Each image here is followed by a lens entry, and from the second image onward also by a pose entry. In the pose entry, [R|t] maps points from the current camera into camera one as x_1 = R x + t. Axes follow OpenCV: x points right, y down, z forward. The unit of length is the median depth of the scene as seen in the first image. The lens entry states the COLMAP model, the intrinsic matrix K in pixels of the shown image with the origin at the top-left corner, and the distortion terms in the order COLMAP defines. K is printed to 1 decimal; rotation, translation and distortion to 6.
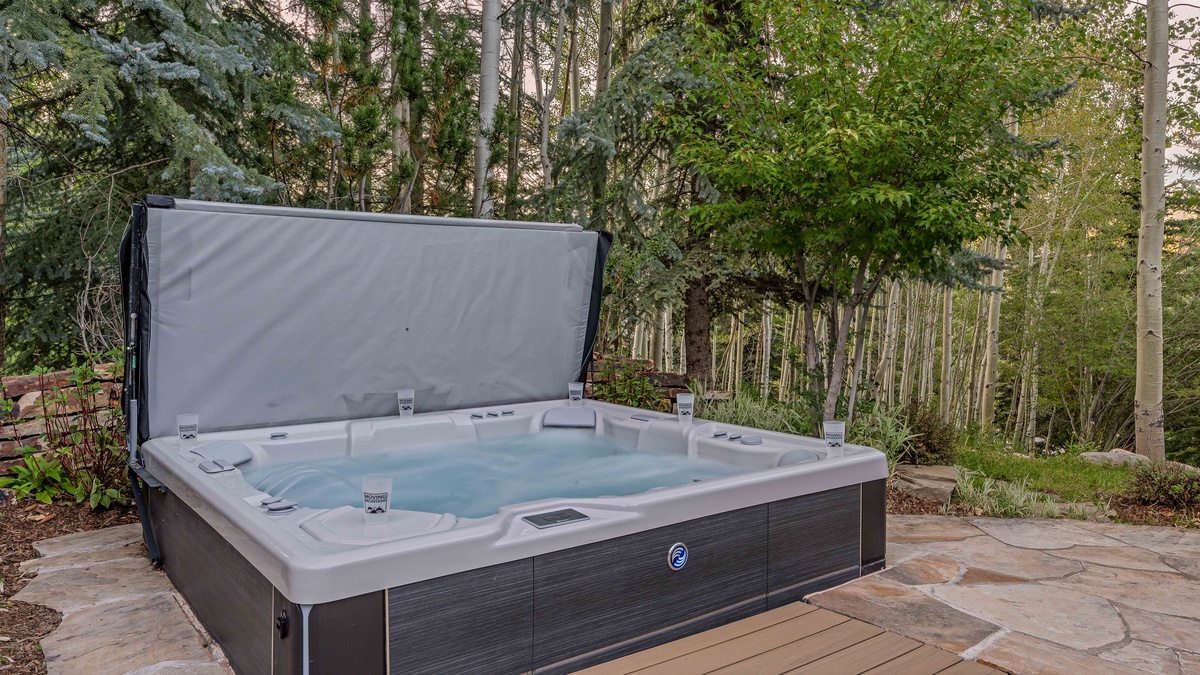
lens RADIAL K [[820.9, 0, 600.0], [0, 820.9, 337.5], [0, 0, 1]] dist [0.002000, 0.000885]
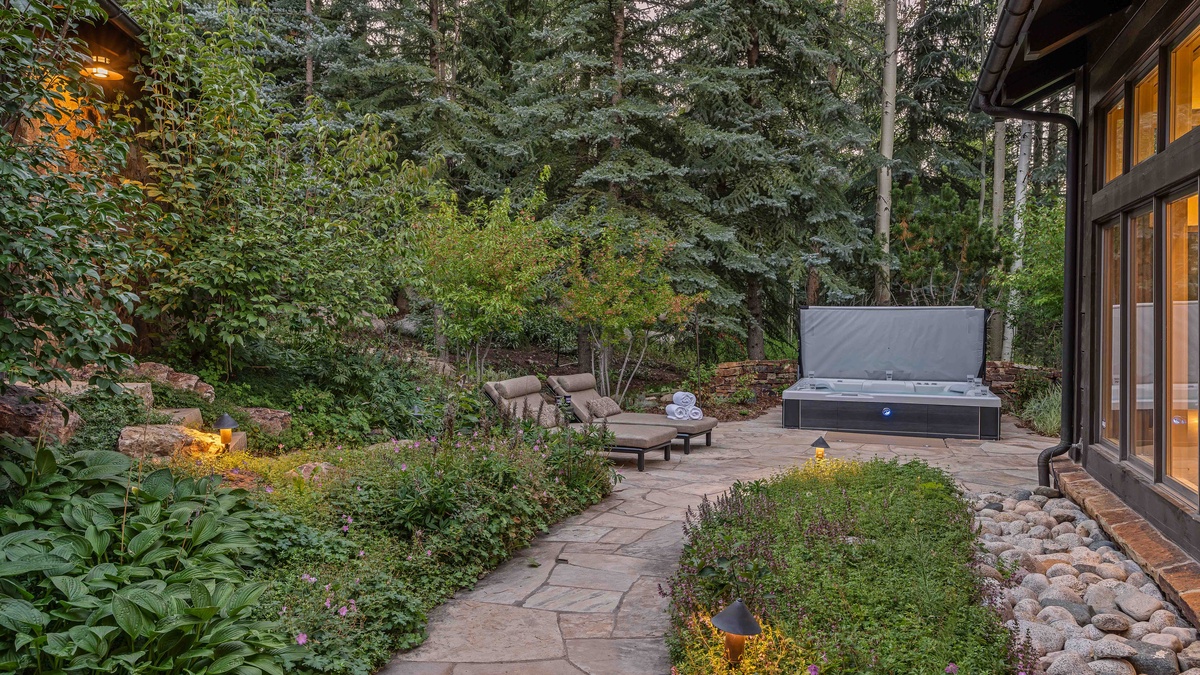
lens RADIAL K [[820.9, 0, 600.0], [0, 820.9, 337.5], [0, 0, 1]] dist [0.002000, 0.000885]
pose [[0.546097, 0.025978, -0.837319, 1.806380], [-0.041528, 0.999130, 0.003914, -0.018070], [0.836692, 0.032635, 0.546700, -1.532457]]
